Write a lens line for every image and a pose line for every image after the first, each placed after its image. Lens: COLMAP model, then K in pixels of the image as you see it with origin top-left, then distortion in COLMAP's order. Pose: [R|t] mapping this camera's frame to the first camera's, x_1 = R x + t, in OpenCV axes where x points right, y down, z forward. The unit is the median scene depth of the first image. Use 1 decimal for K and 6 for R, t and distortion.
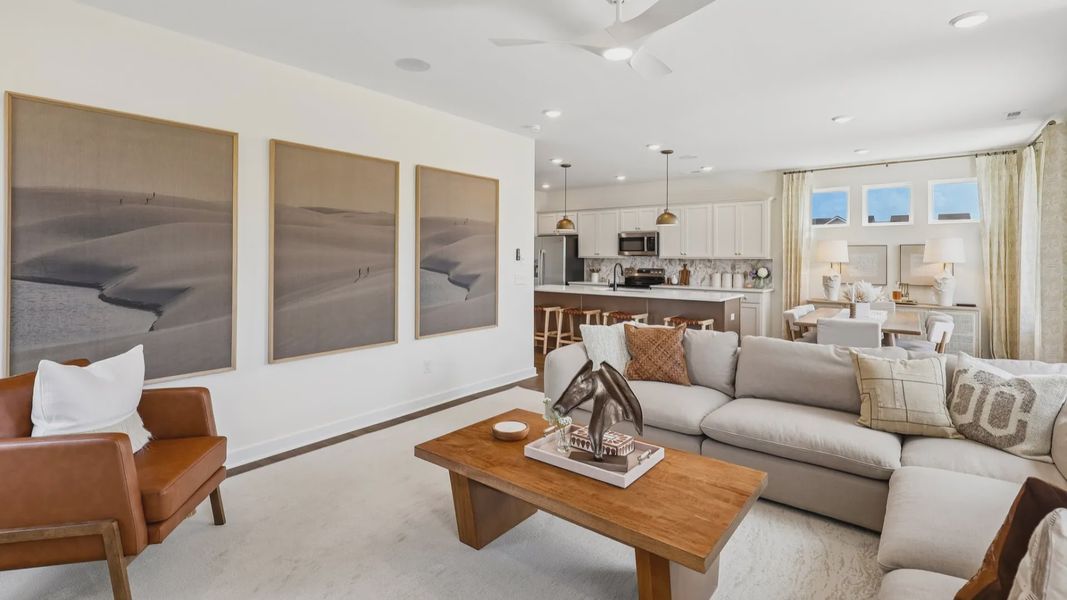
lens RADIAL K [[493.2, 0, 506.4], [0, 493.2, 253.9], [0, 0, 1]] dist [0.005559, -0.001825]
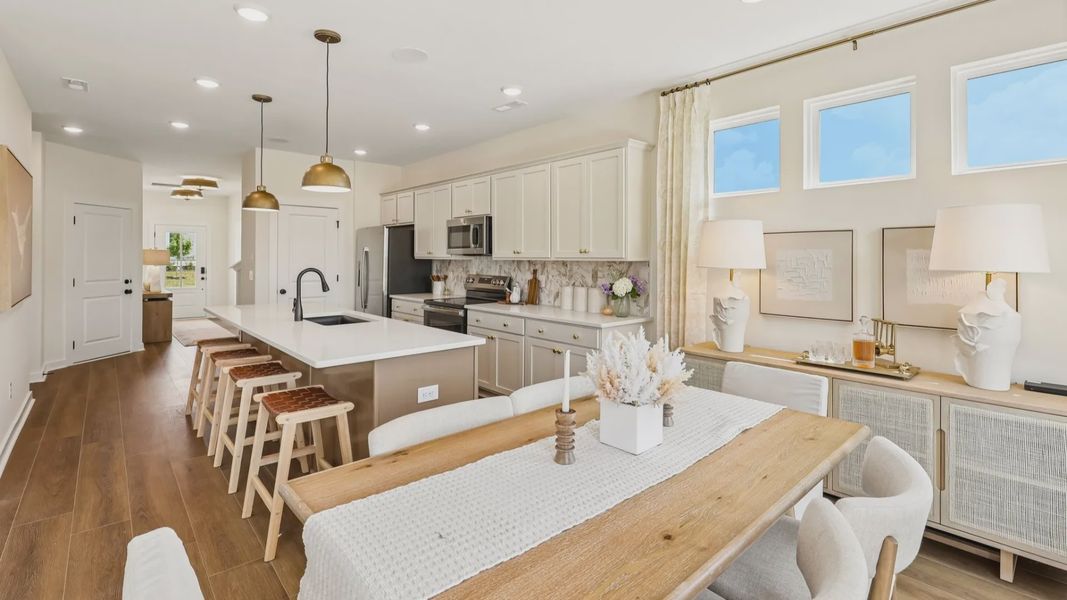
lens RADIAL K [[493.2, 0, 499.1], [0, 493.2, 254.0], [0, 0, 1]] dist [0.005559, -0.001825]
pose [[0.987296, -0.001481, -0.158885, 0.417597], [0.001077, 0.999996, -0.002625, 0.003665], [0.158888, 0.002420, 0.987294, 0.410532]]
